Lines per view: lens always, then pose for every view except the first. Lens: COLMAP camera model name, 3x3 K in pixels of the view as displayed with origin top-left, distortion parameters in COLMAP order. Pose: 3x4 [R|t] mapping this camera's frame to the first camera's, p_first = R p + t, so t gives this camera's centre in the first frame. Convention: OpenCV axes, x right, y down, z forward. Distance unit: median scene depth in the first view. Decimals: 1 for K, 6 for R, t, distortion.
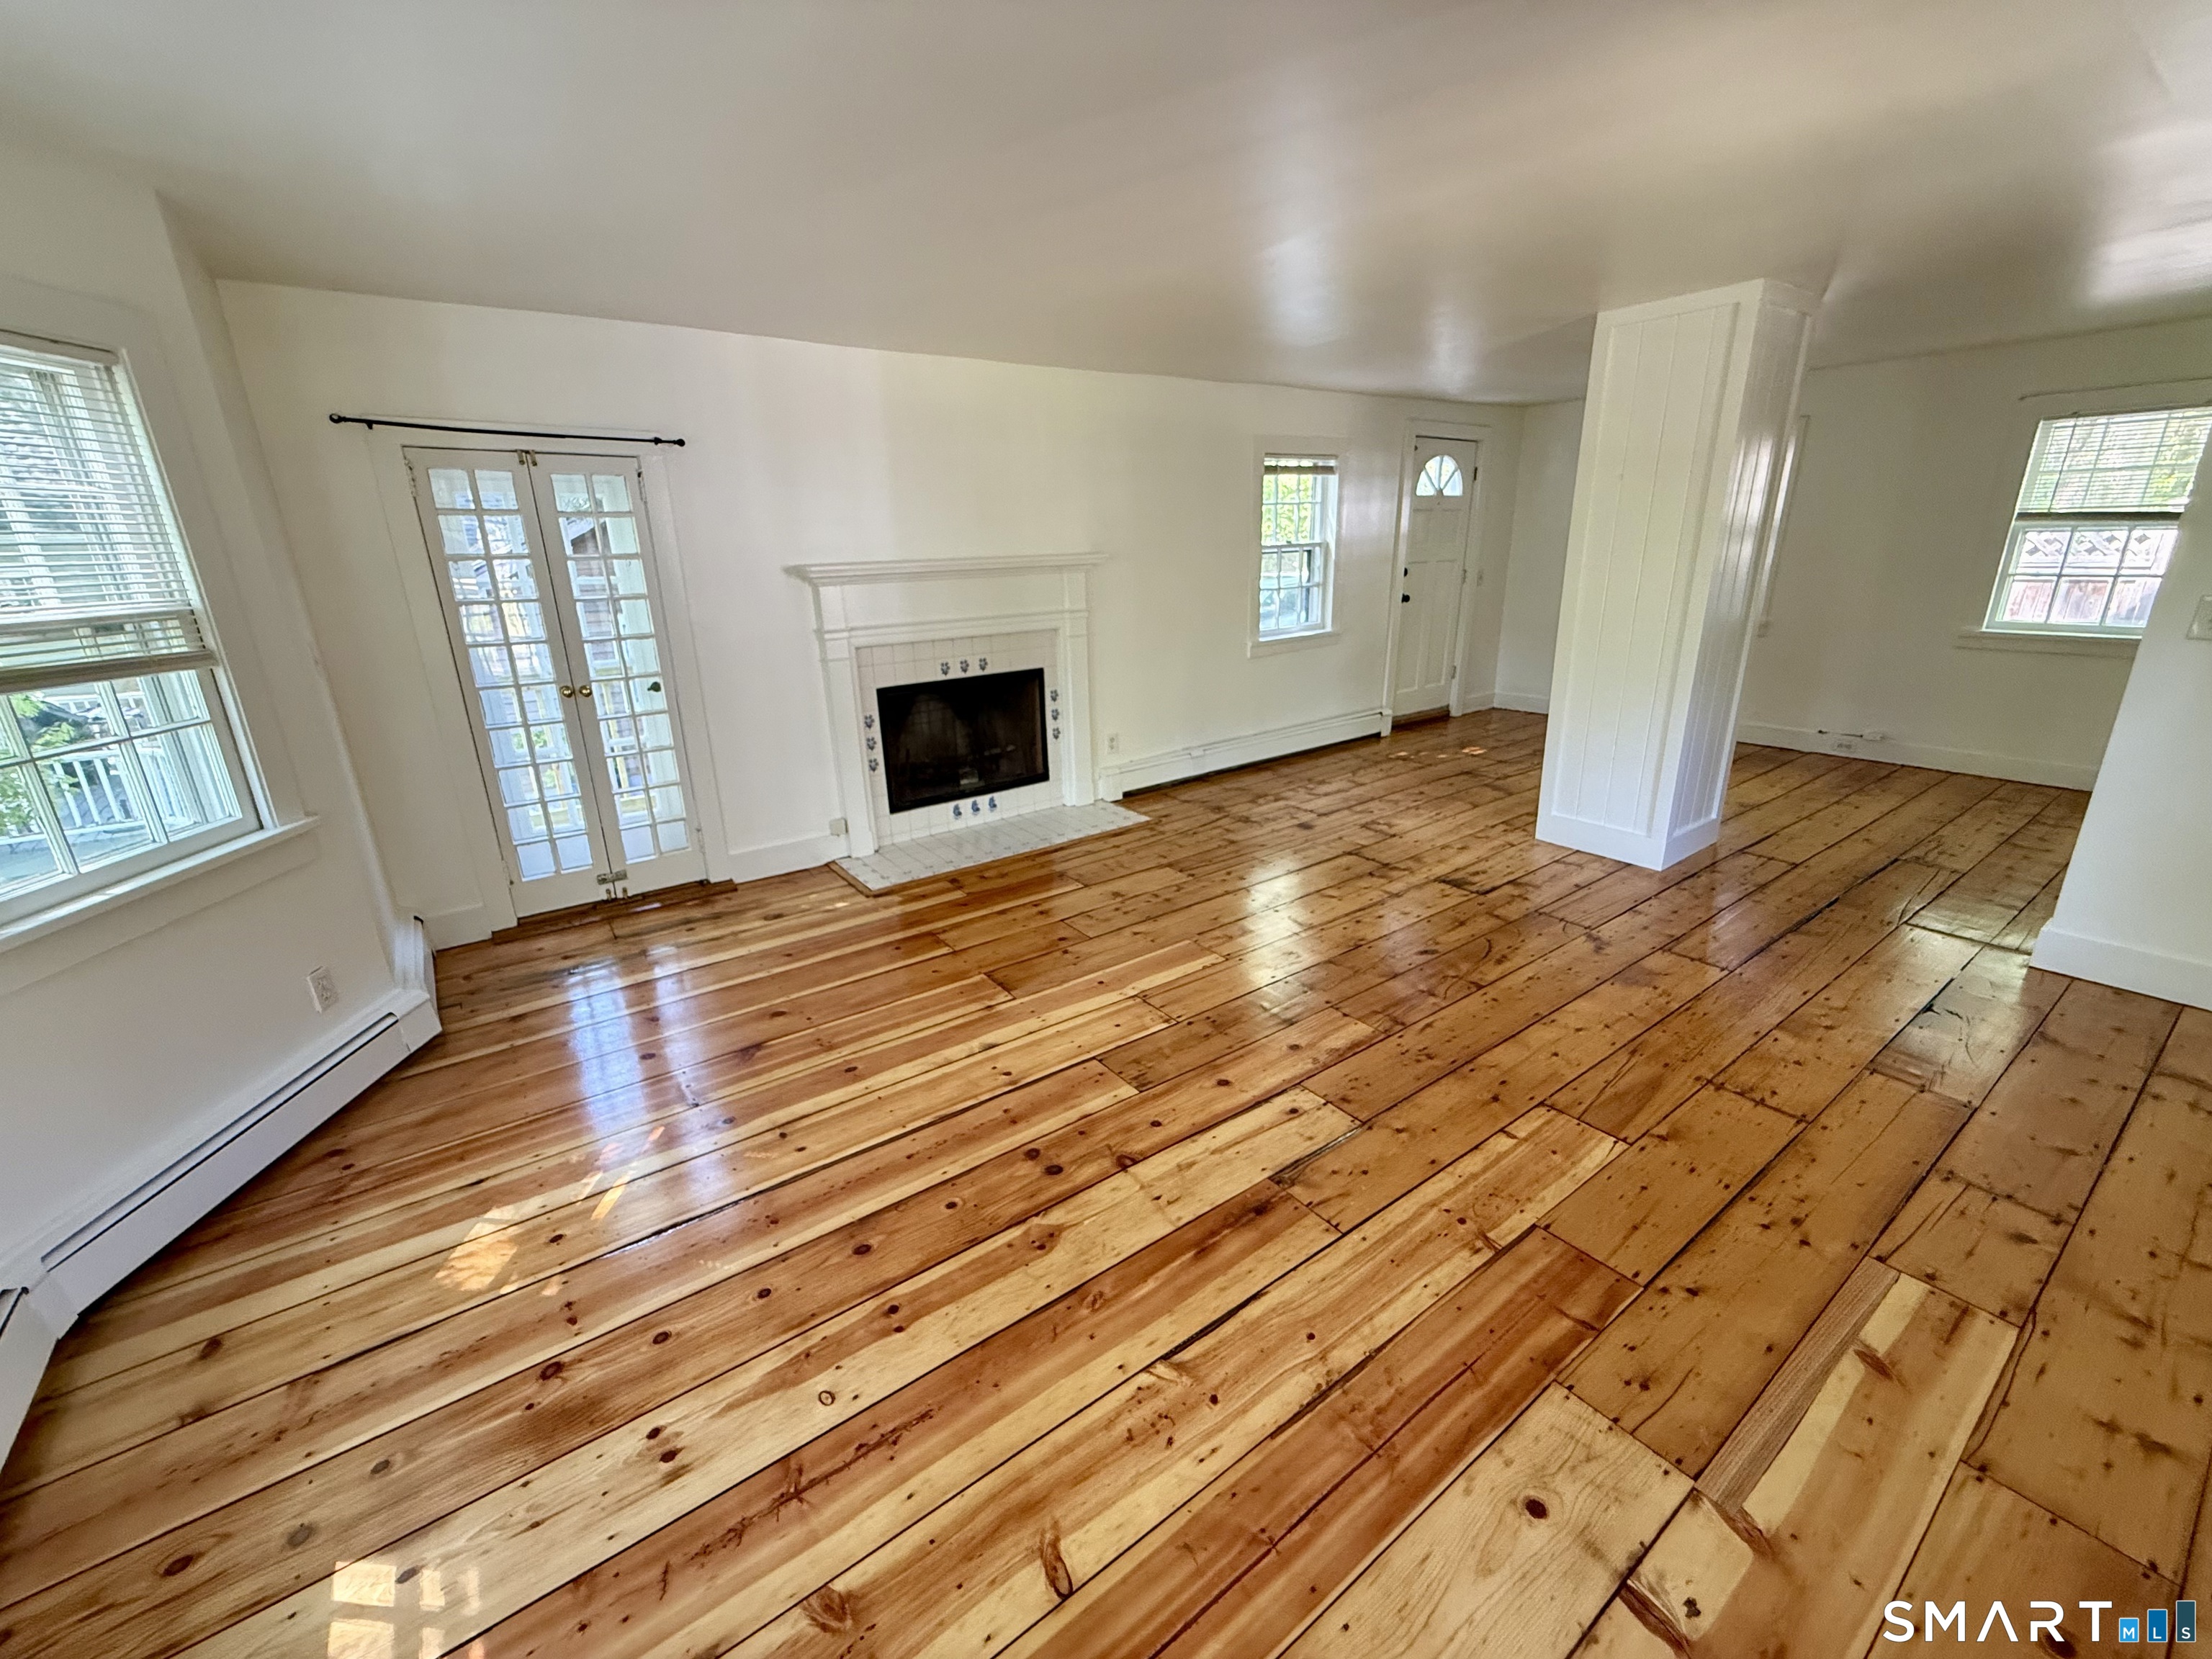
lens RADIAL K [[881.5, 0, 1099.6], [0, 881.5, 828.4], [0, 0, 1]] dist [0.000336, 0.000018]
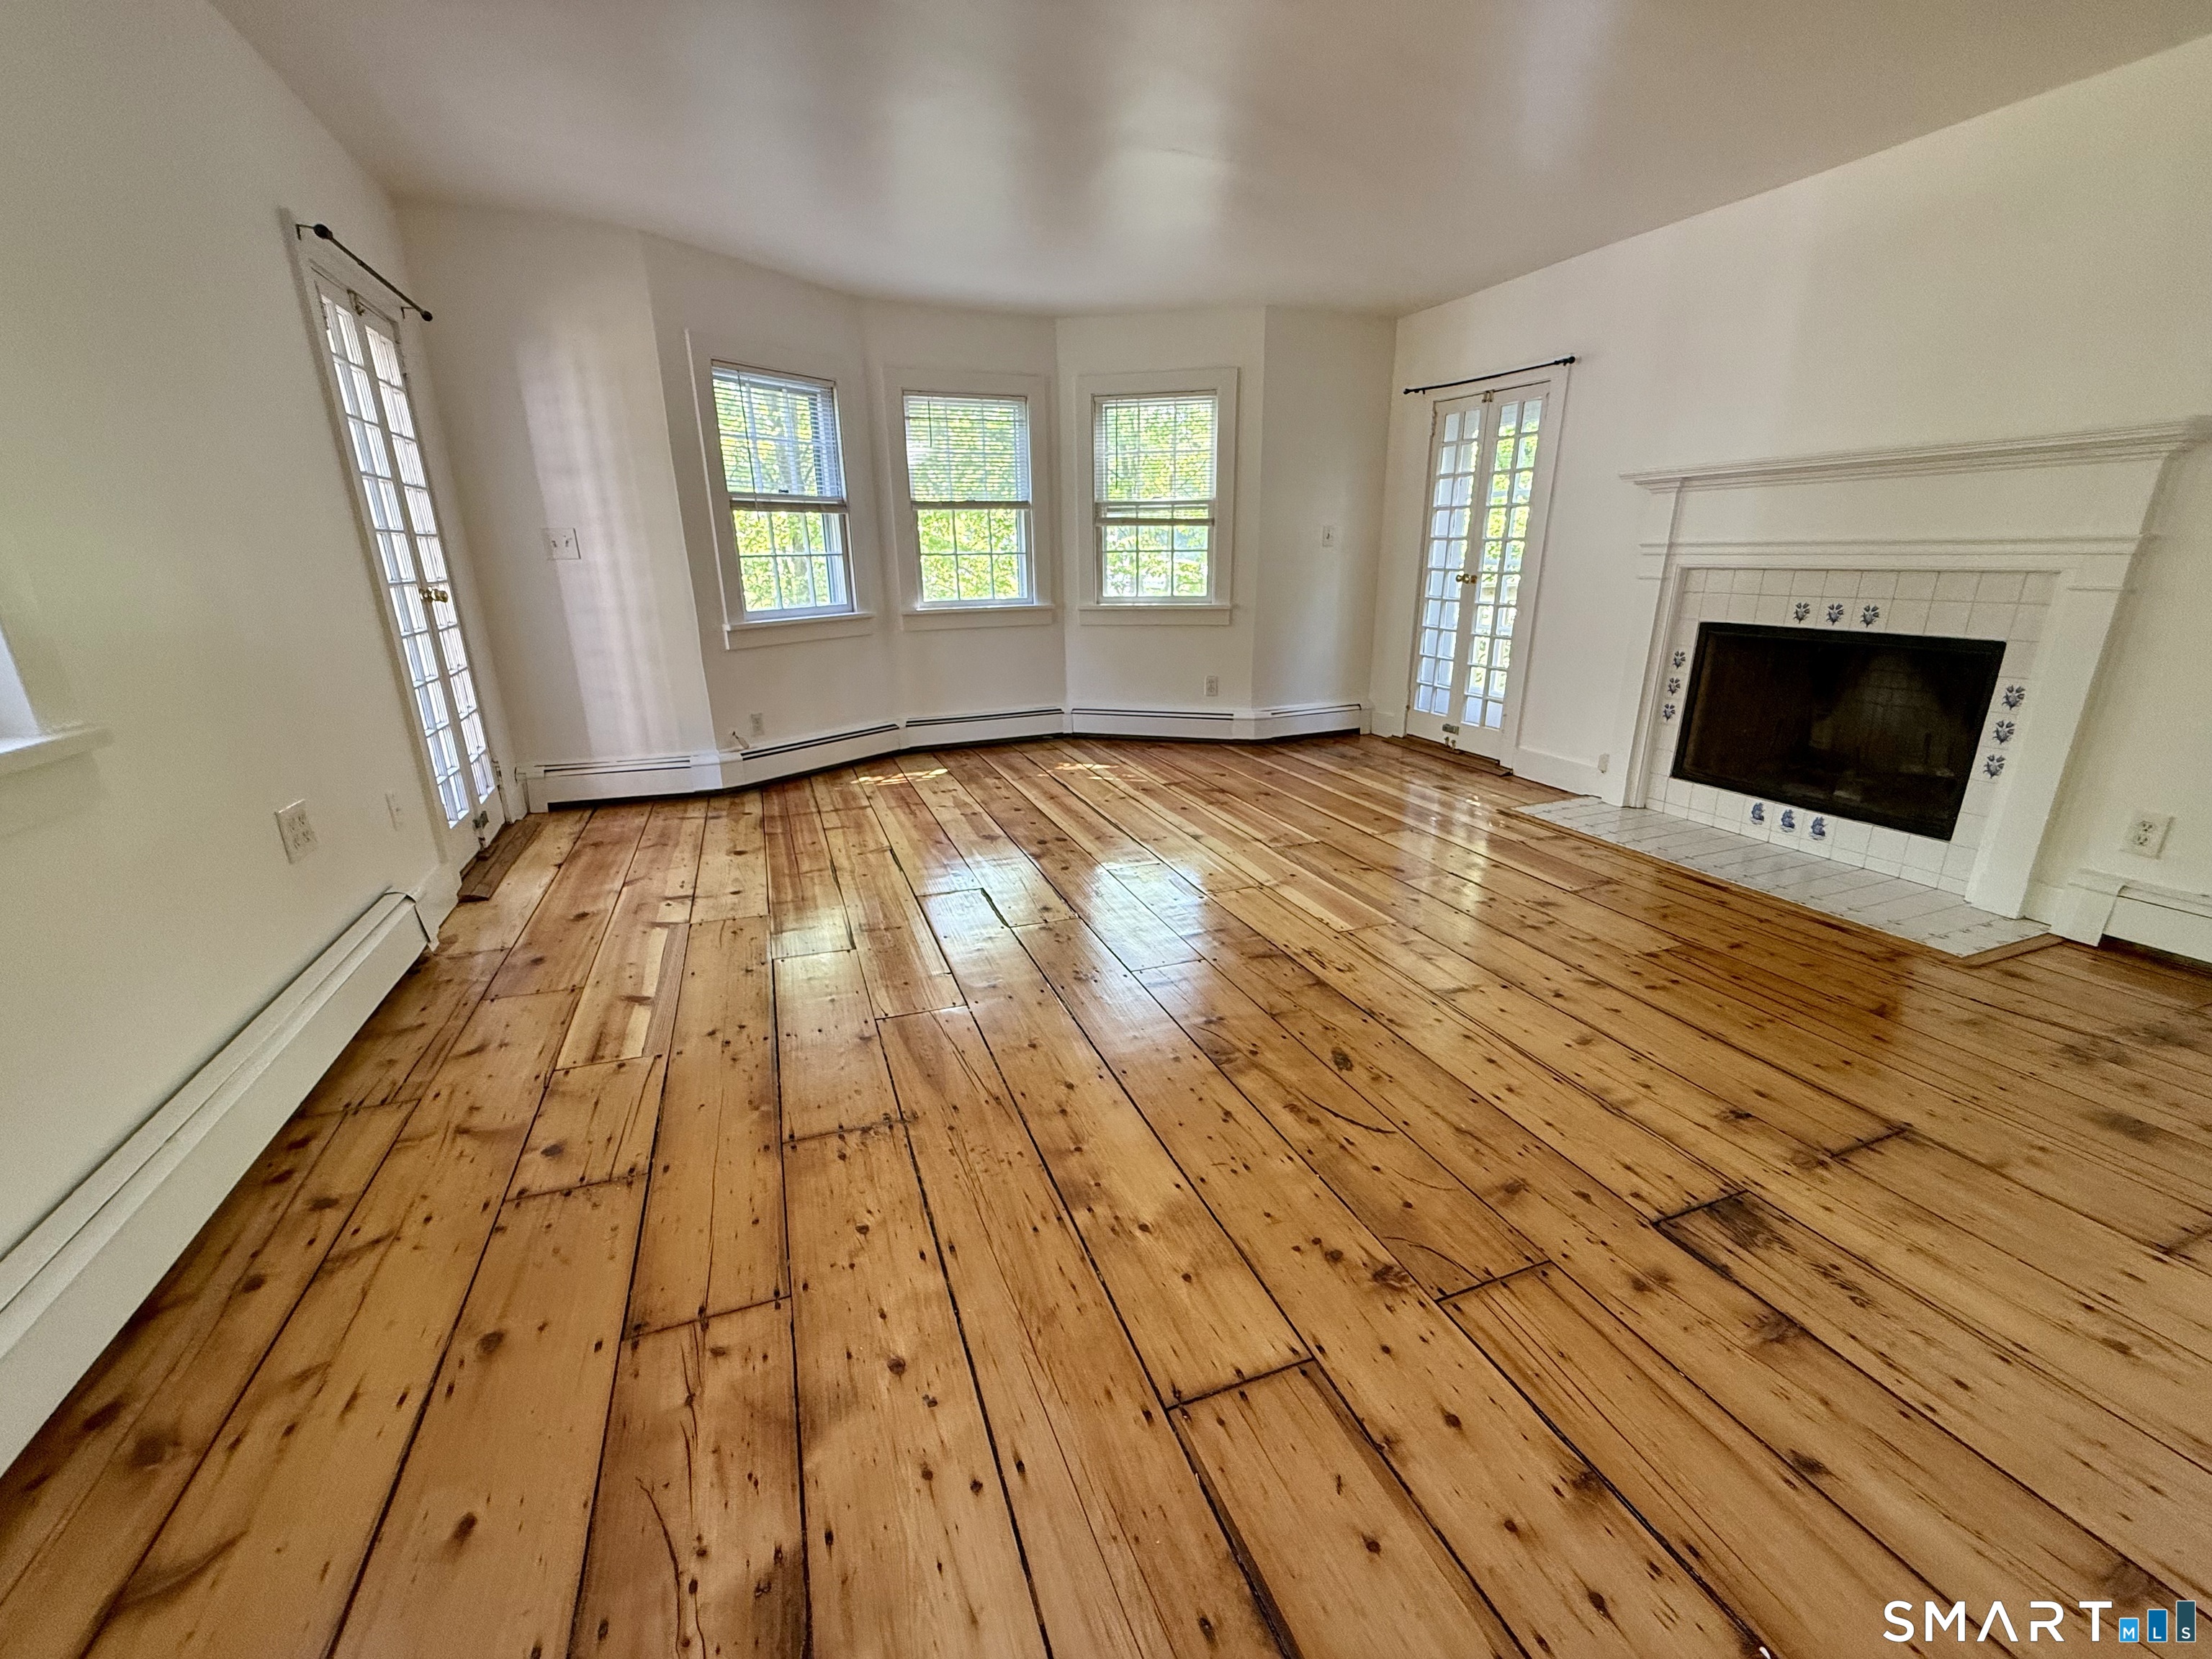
lens RADIAL K [[881.5, 0, 1100.5], [0, 881.5, 827.6], [0, 0, 1]] dist [0.000336, 0.000018]
pose [[-0.249167, 0.316958, -0.915125, 0.799233], [-0.285700, 0.878818, 0.382172, -0.164135], [0.925360, 0.356675, -0.128418, 0.743623]]
